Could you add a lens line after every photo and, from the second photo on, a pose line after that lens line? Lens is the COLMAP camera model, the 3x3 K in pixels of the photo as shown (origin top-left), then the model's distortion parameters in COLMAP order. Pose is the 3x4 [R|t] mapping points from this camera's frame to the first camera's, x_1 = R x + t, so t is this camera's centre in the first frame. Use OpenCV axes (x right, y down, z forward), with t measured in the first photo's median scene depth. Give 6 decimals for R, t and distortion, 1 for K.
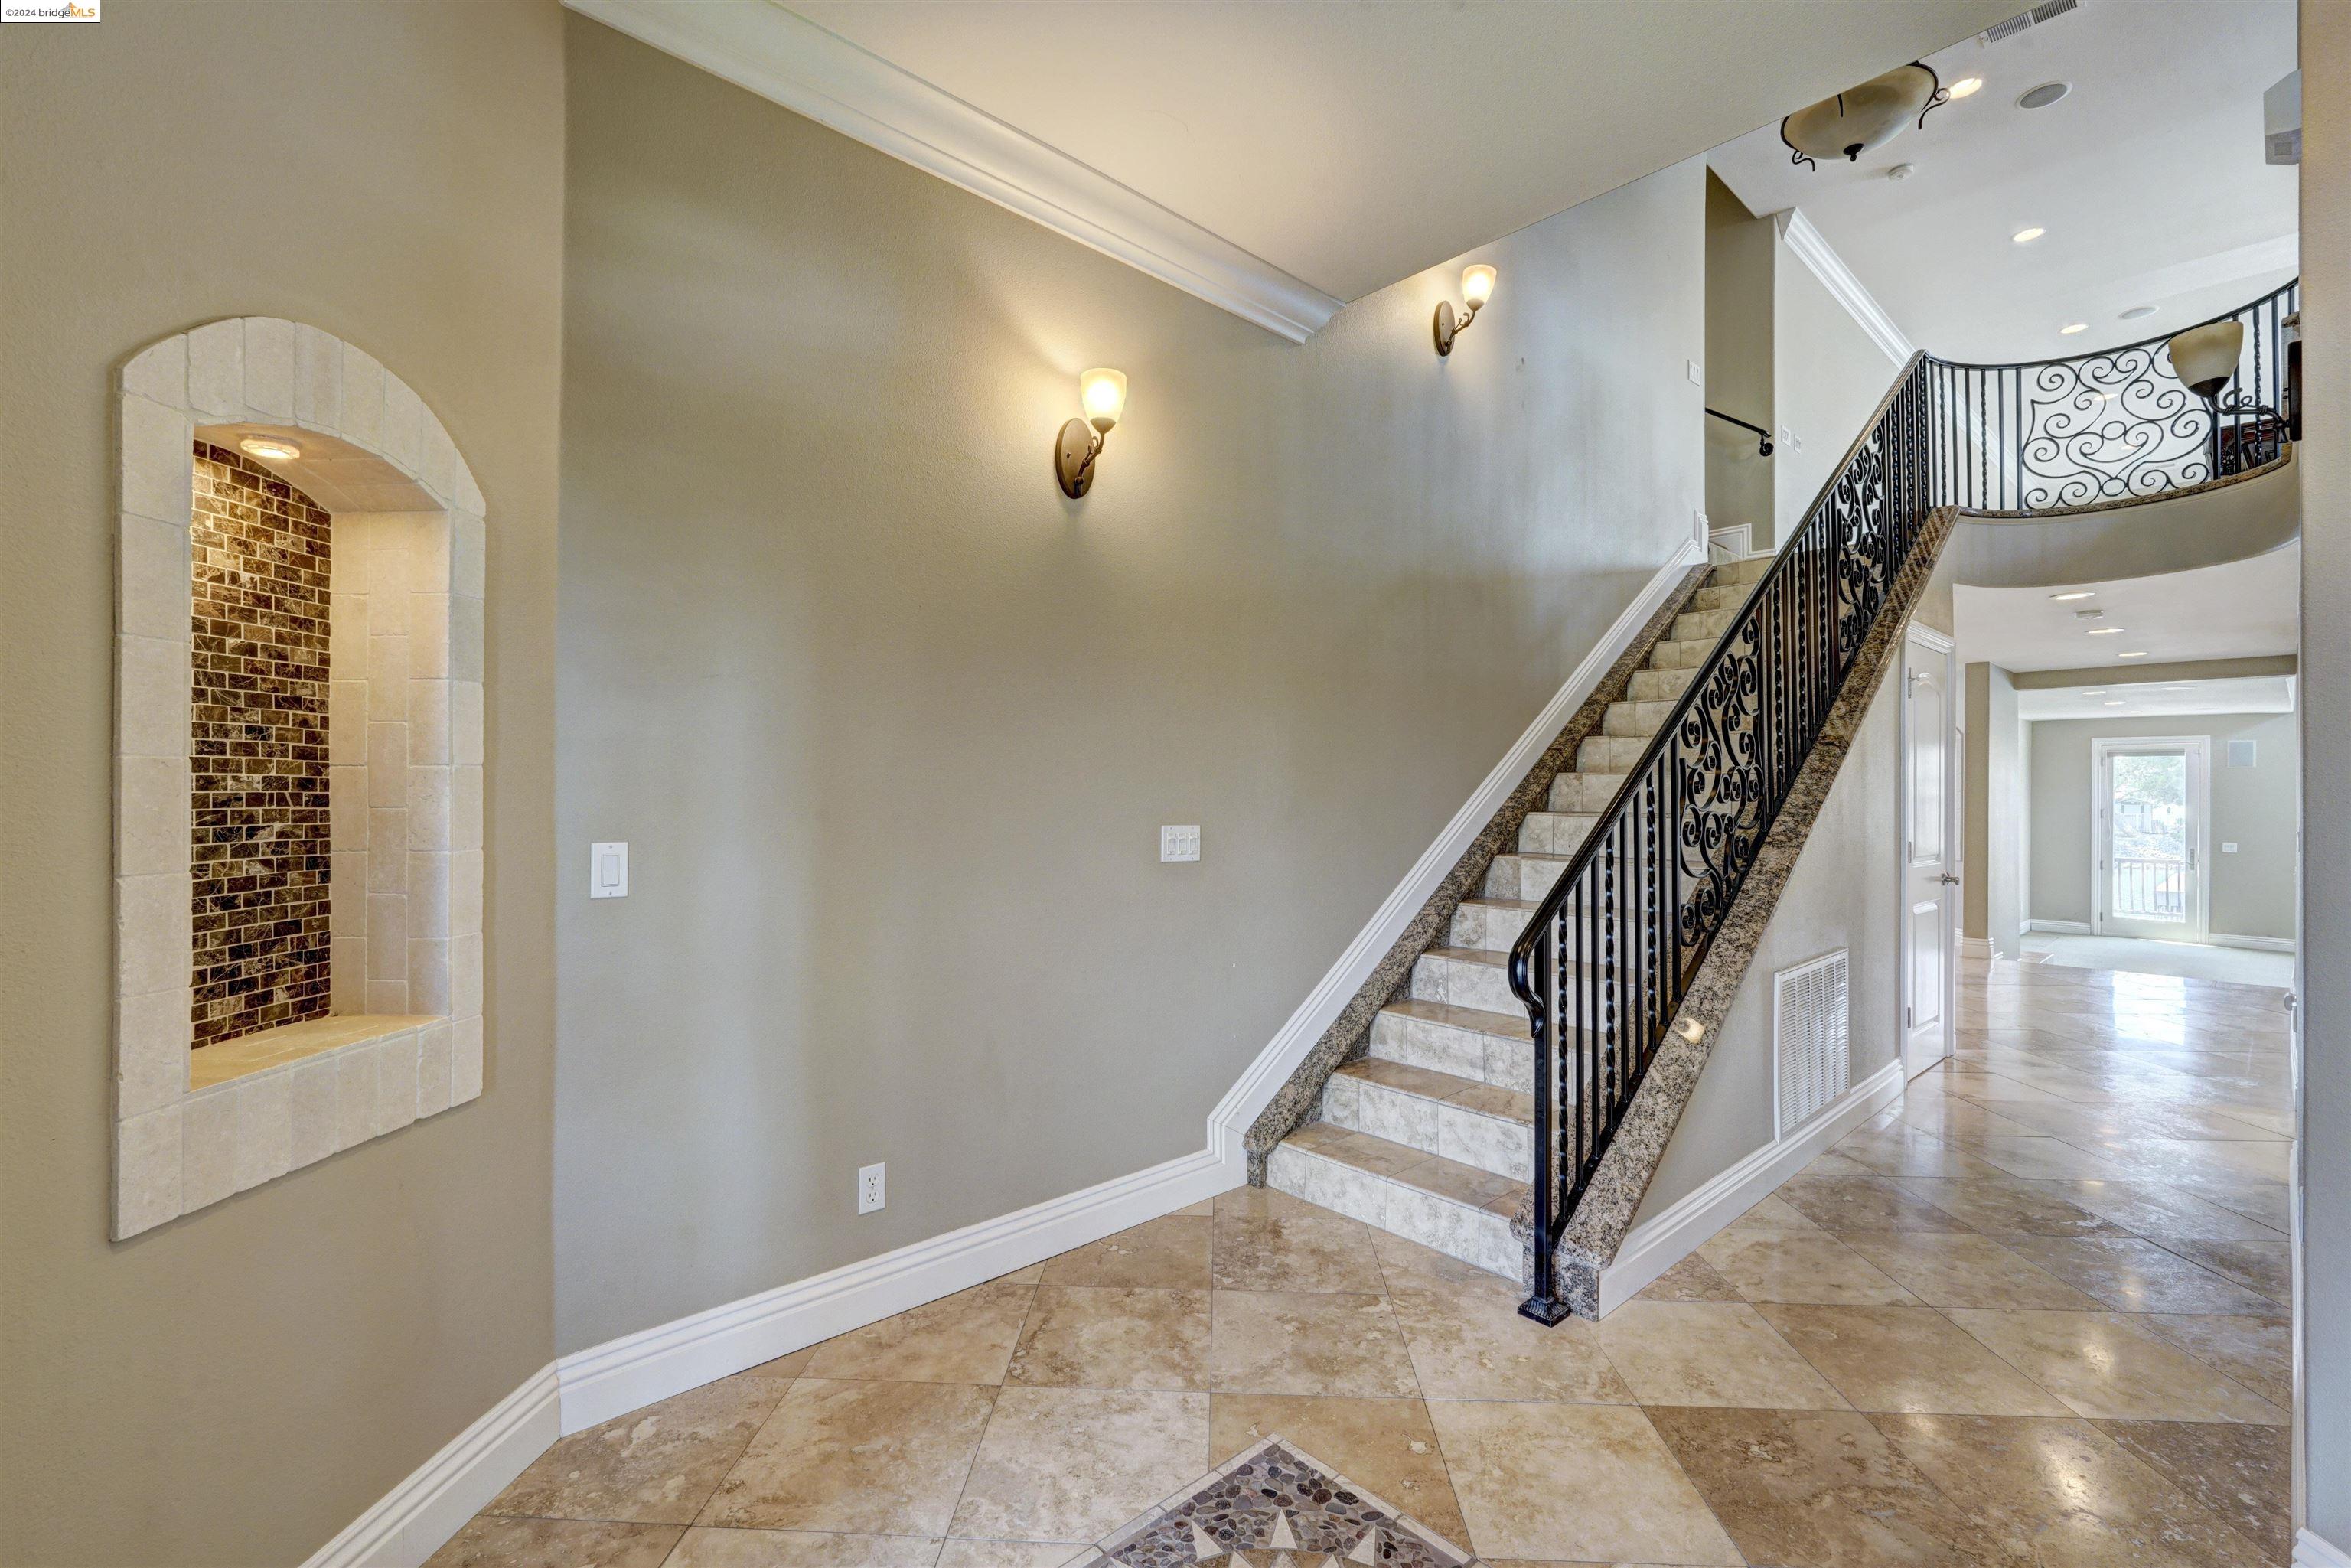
lens RADIAL K [[1022.4, 0, 1175.4], [0, 1022.4, 788.2], [0, 0, 1]] dist [-0.018253, 0.009959]
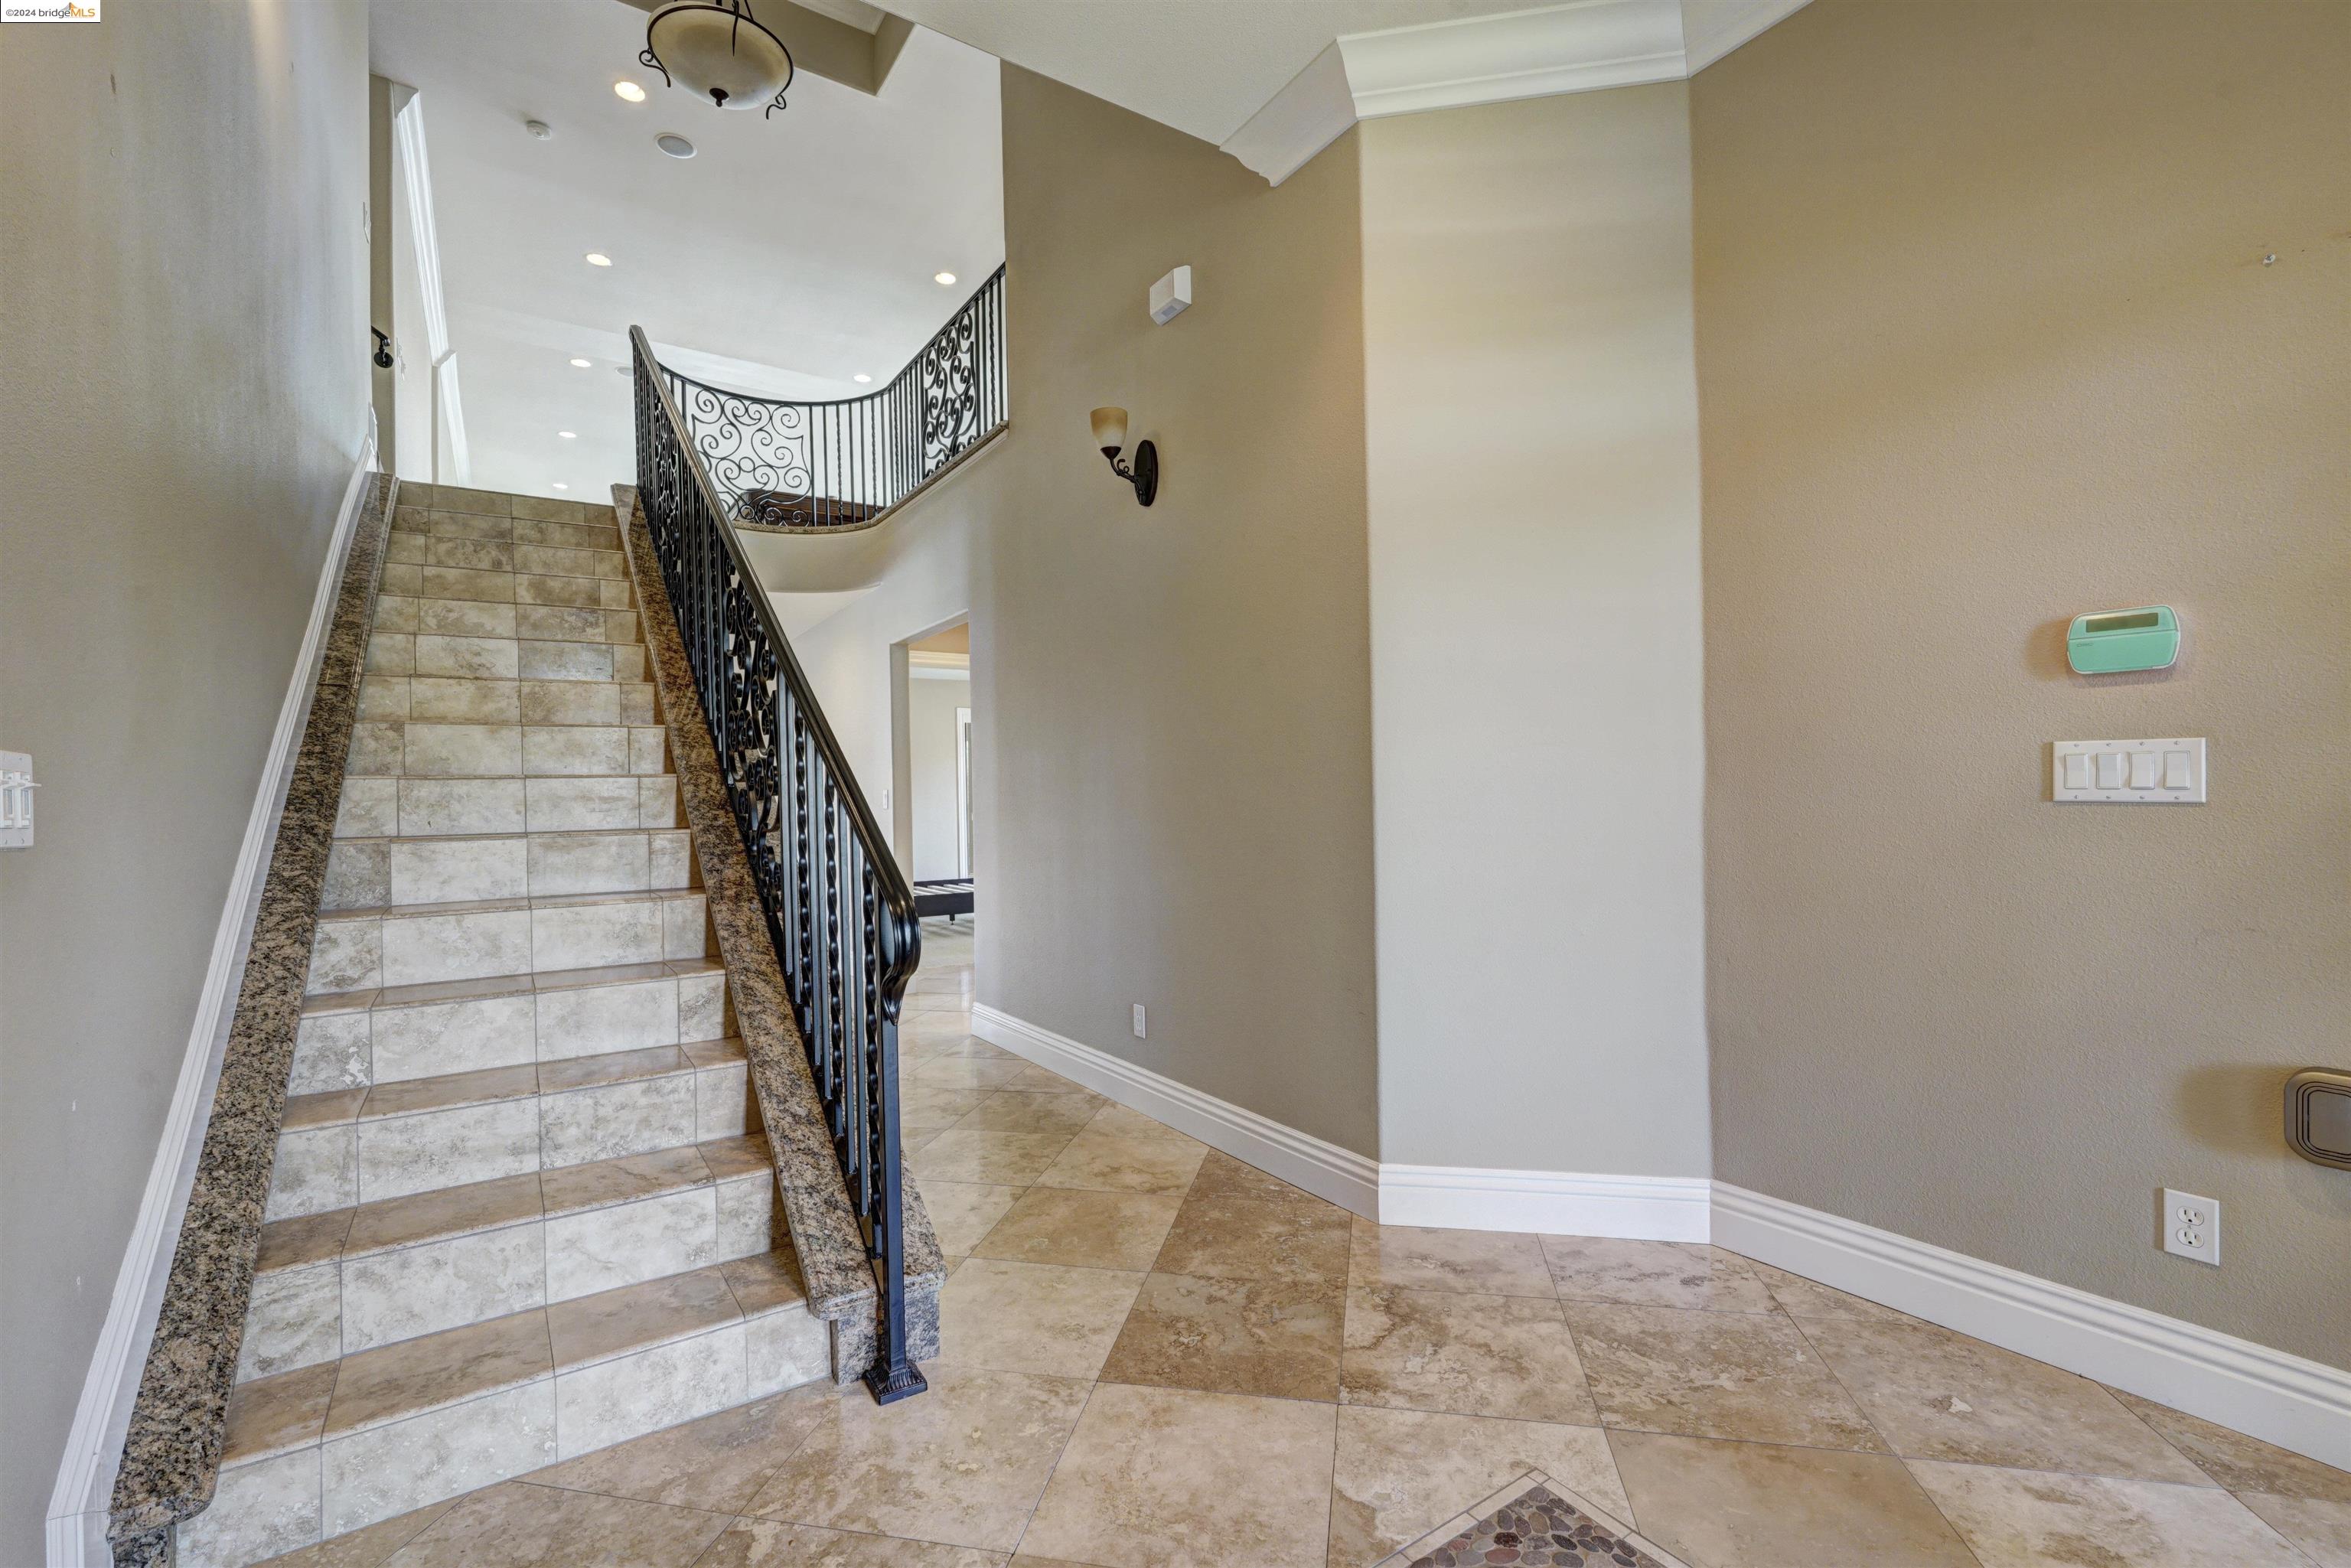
lens RADIAL K [[1022.4, 0, 1175.4], [0, 1022.4, 788.2], [0, 0, 1]] dist [-0.018253, 0.009959]
pose [[0.159515, -0.003461, 0.987189, -0.268489], [0.017769, 0.999842, 0.000634, 0.053173], [-0.987036, 0.017441, 0.159551, 0.497867]]
